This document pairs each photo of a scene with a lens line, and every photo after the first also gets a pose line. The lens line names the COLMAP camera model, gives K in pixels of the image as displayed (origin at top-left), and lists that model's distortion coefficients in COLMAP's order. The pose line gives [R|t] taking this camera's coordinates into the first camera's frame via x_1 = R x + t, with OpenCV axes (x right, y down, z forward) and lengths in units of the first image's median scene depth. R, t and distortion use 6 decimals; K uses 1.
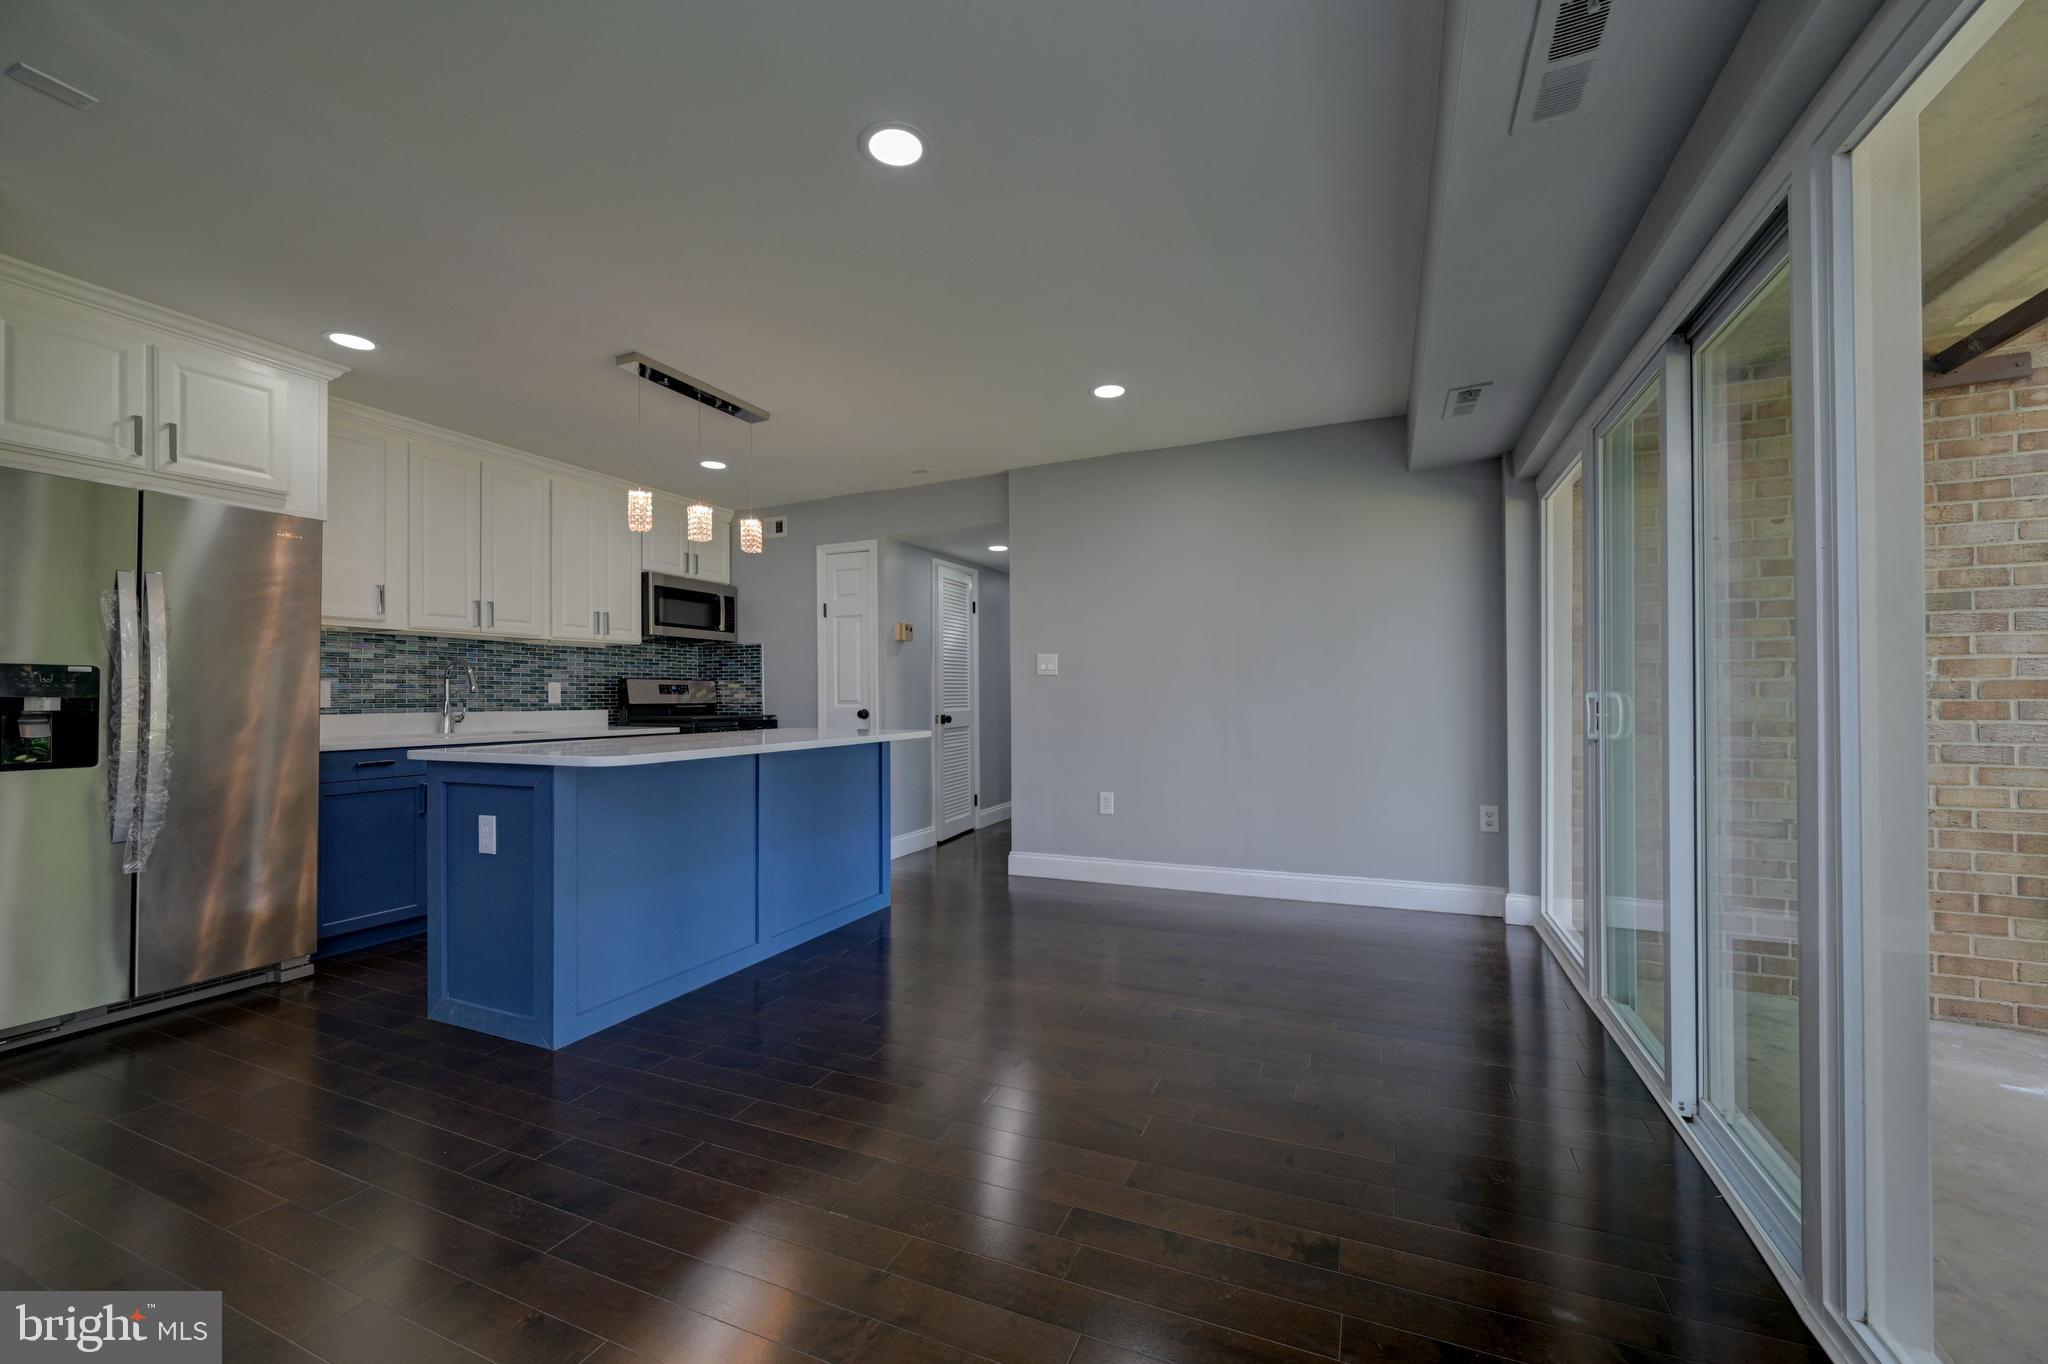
lens RADIAL K [[805.2, 0, 1026.8], [0, 805.2, 691.0], [0, 0, 1]] dist [-0.001222, 0.000452]
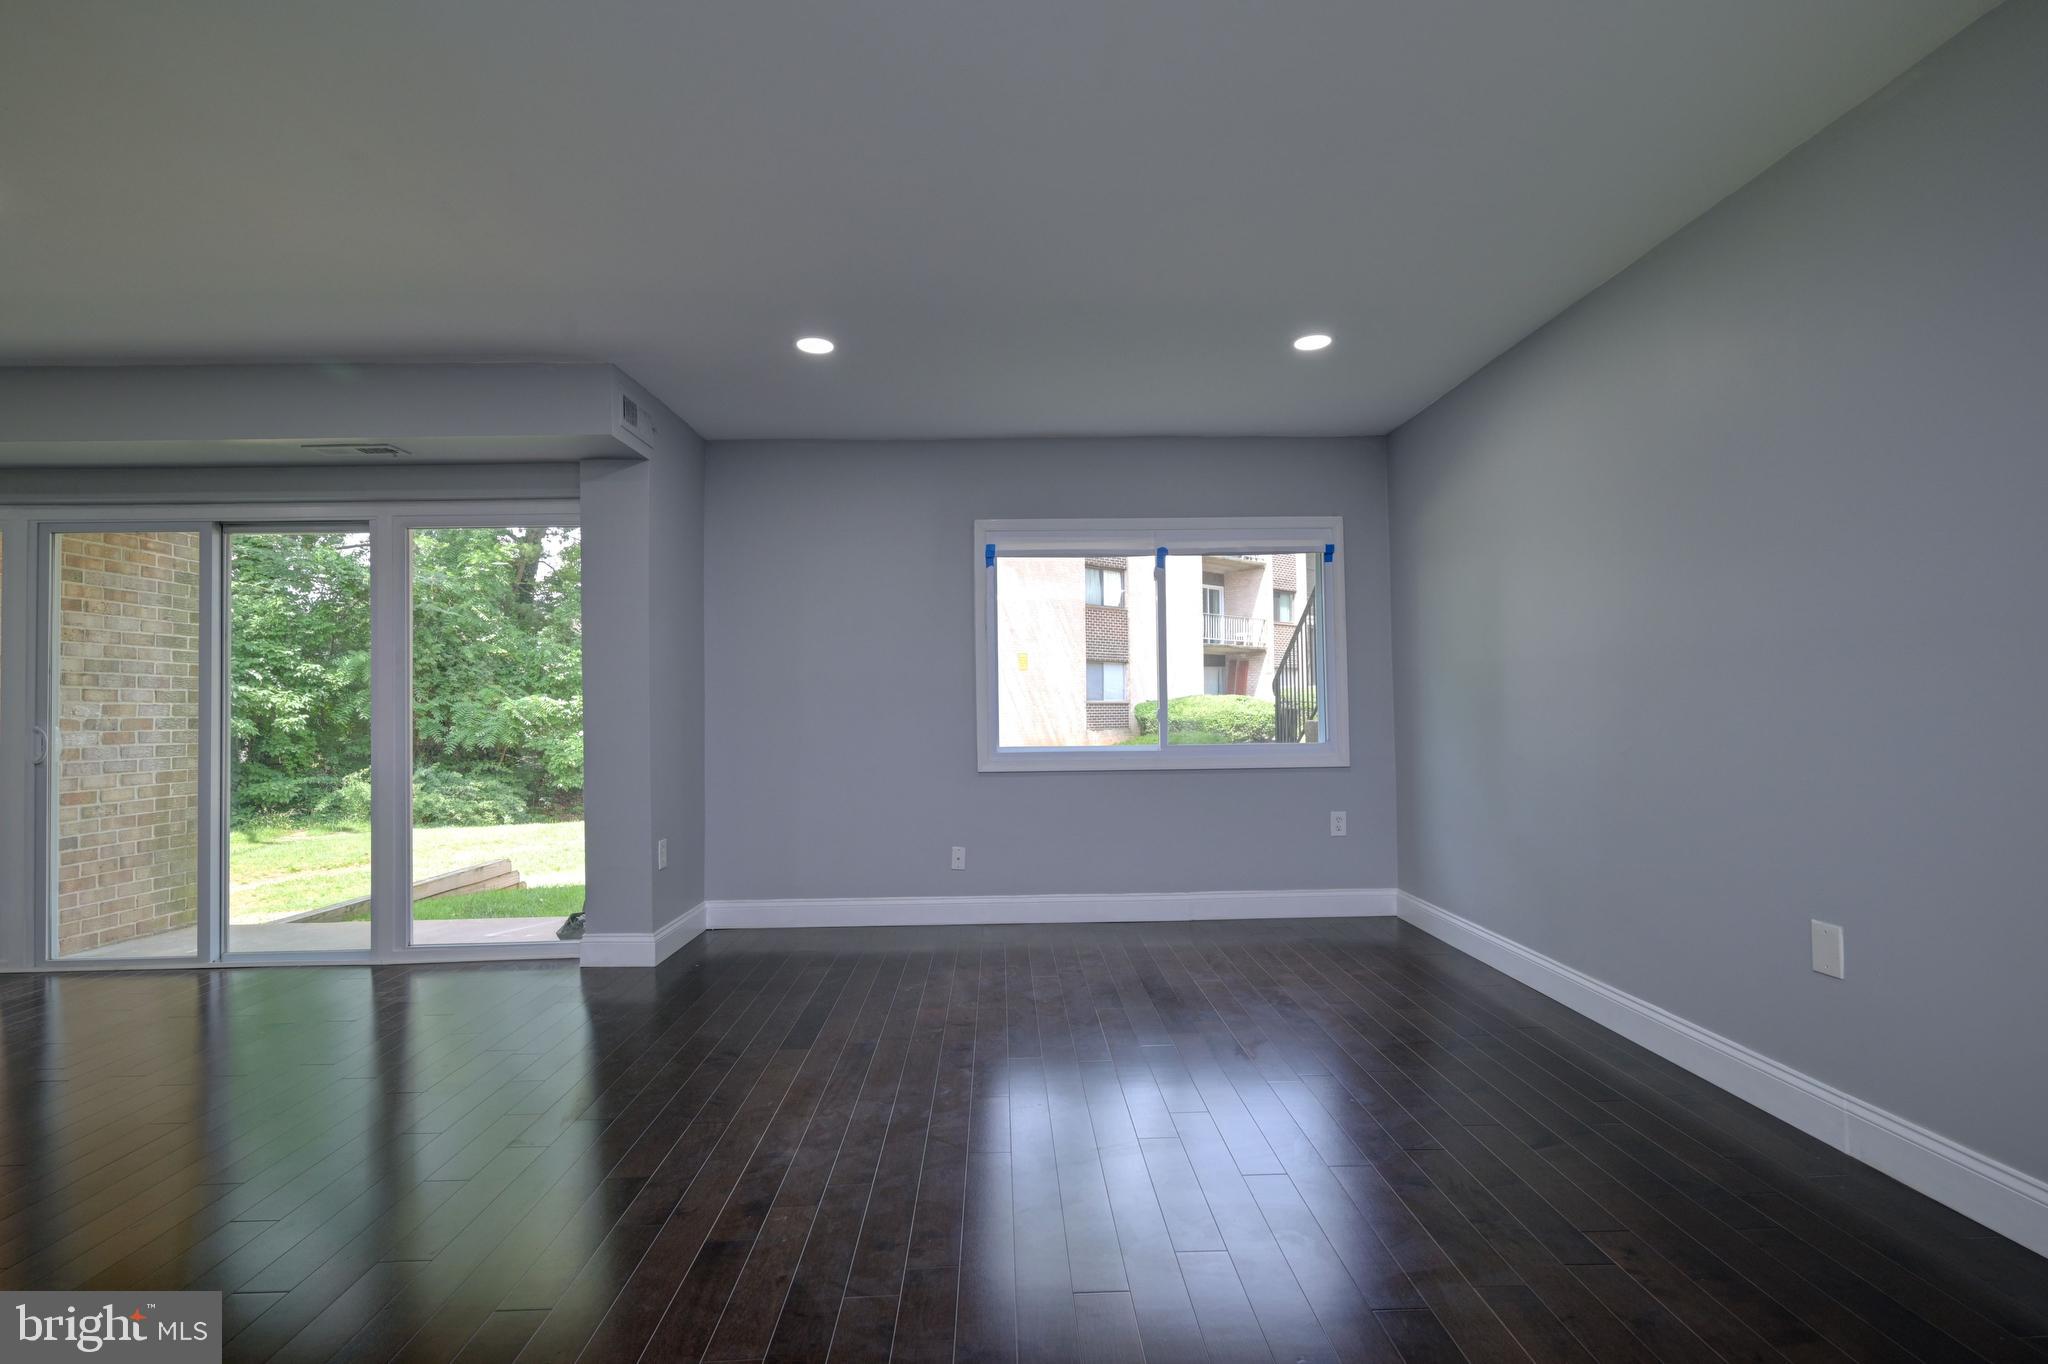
lens RADIAL K [[902.6, 0, 1028.3], [0, 902.6, 692.7], [0, 0, 1]] dist [-0.002603, -0.000213]
pose [[-0.426933, 0.030850, 0.903757, -0.810269], [0.013614, 0.999524, -0.027688, 0.006311], [-0.904181, 0.000483, -0.427150, 0.116110]]
